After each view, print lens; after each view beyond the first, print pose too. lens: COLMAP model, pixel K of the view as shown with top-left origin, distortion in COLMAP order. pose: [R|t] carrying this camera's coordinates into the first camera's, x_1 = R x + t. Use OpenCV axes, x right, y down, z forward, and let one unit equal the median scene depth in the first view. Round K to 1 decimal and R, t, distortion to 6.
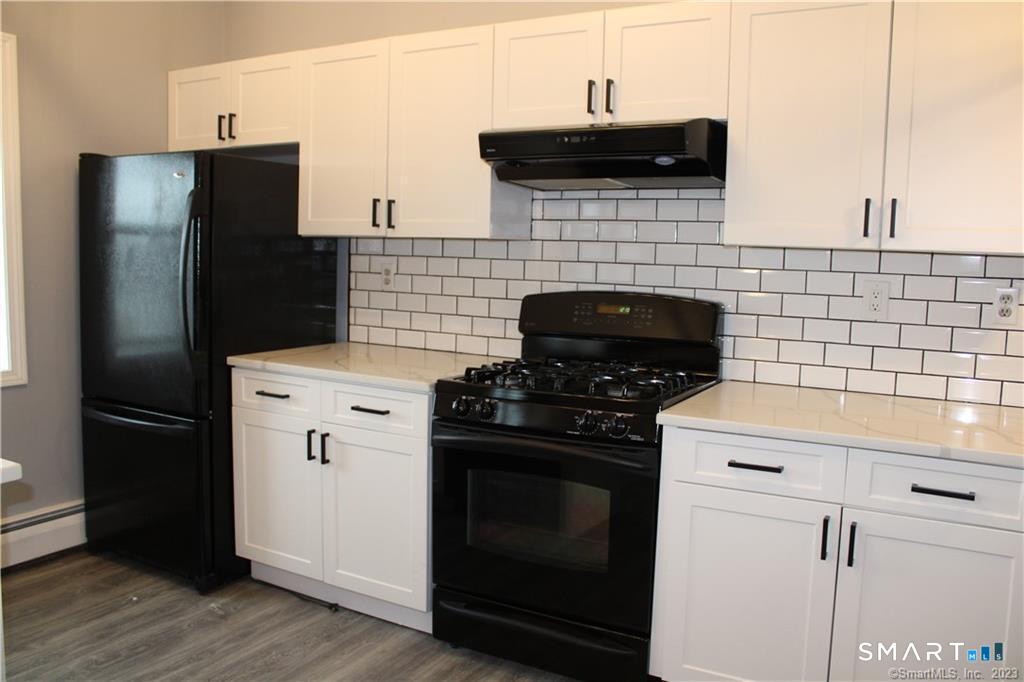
lens RADIAL K [[843.0, 0, 512.0], [0, 843.0, 341.0], [0, 0, 1]] dist [-0.165937, 0.144909]
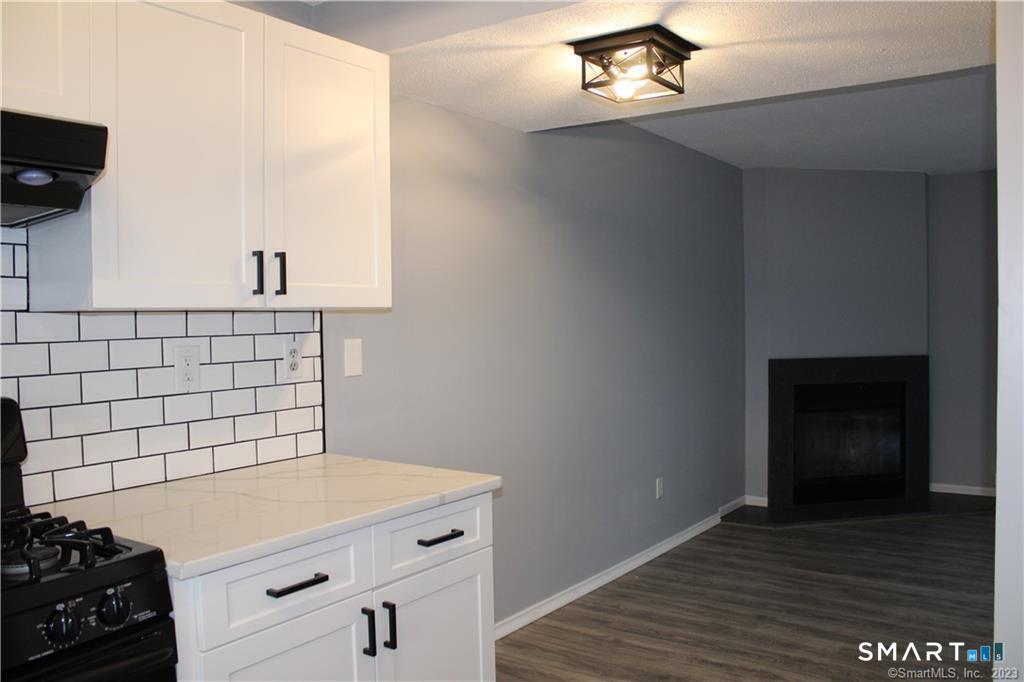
lens RADIAL K [[843.0, 0, 512.0], [0, 843.0, 341.0], [0, 0, 1]] dist [-0.165937, 0.144909]
pose [[0.099359, -0.055882, 0.993481, -0.352087], [0.126524, 0.991027, 0.043091, -0.067517], [-0.986975, 0.121418, 0.105538, 0.533593]]
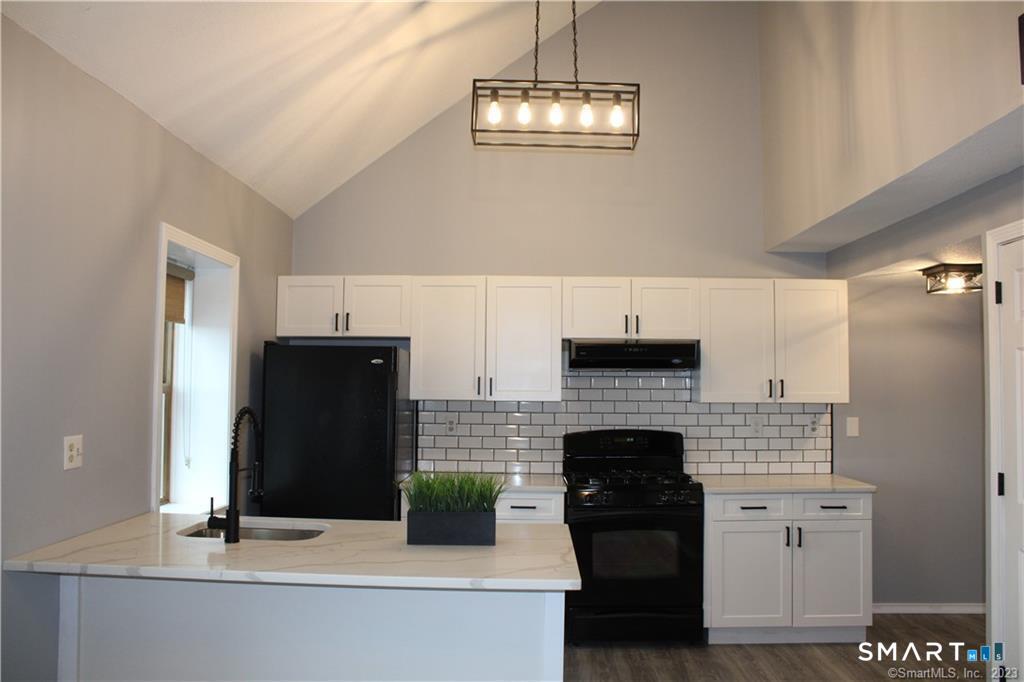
lens RADIAL K [[843.0, 0, 512.0], [0, 843.0, 341.0], [0, 0, 1]] dist [-0.165937, 0.144909]
pose [[0.877998, 0.010115, 0.478557, -0.984039], [0.065826, 0.987726, -0.141648, -0.008557], [-0.474116, 0.155868, 0.866556, -0.473135]]
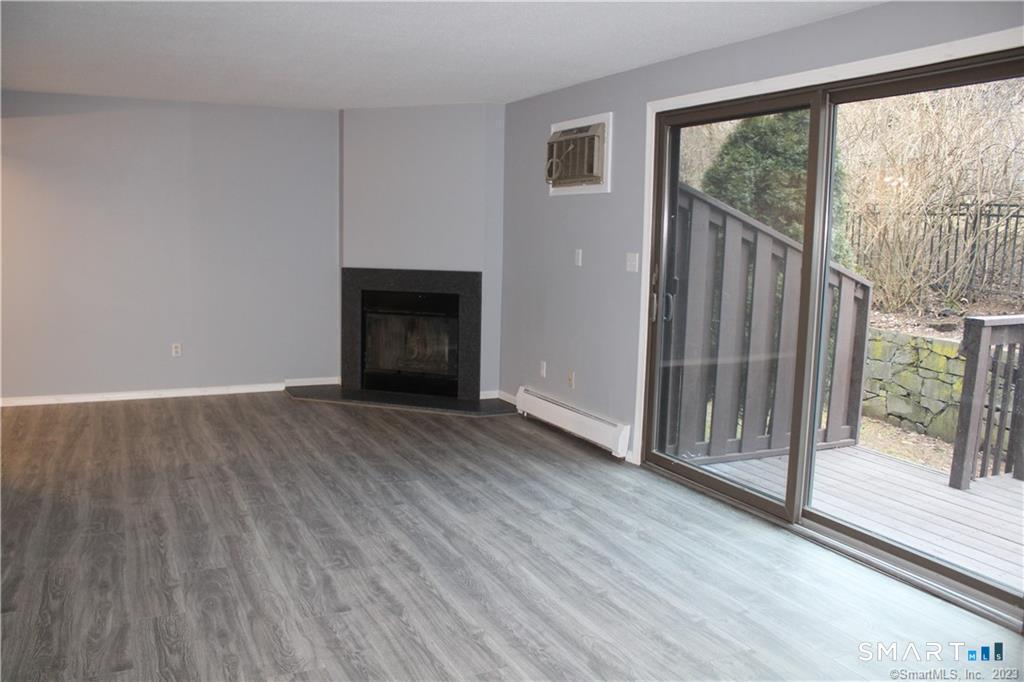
lens RADIAL K [[843.0, 0, 512.0], [0, 843.0, 341.0], [0, 0, 1]] dist [-0.165937, 0.144909]
pose [[0.568446, -0.127509, 0.812780, -0.069413], [0.087591, 0.991682, 0.094316, 0.171087], [-0.818045, 0.017579, 0.574886, -1.730558]]
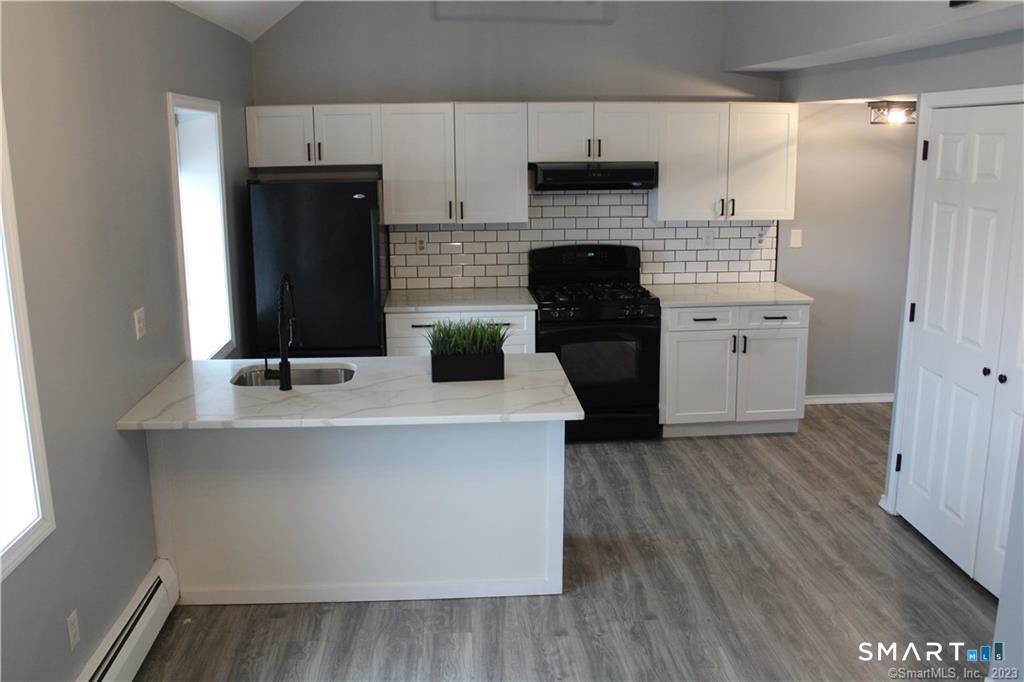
lens RADIAL K [[942.6, 0, 512.0], [0, 942.6, 341.0], [0, 0, 1]] dist [-0.155260, 0.160983]
pose [[0.827593, -0.150579, 0.540754, -1.254820], [0.091698, 0.986674, 0.134412, -0.153347], [-0.553788, -0.061652, 0.830372, -0.713075]]
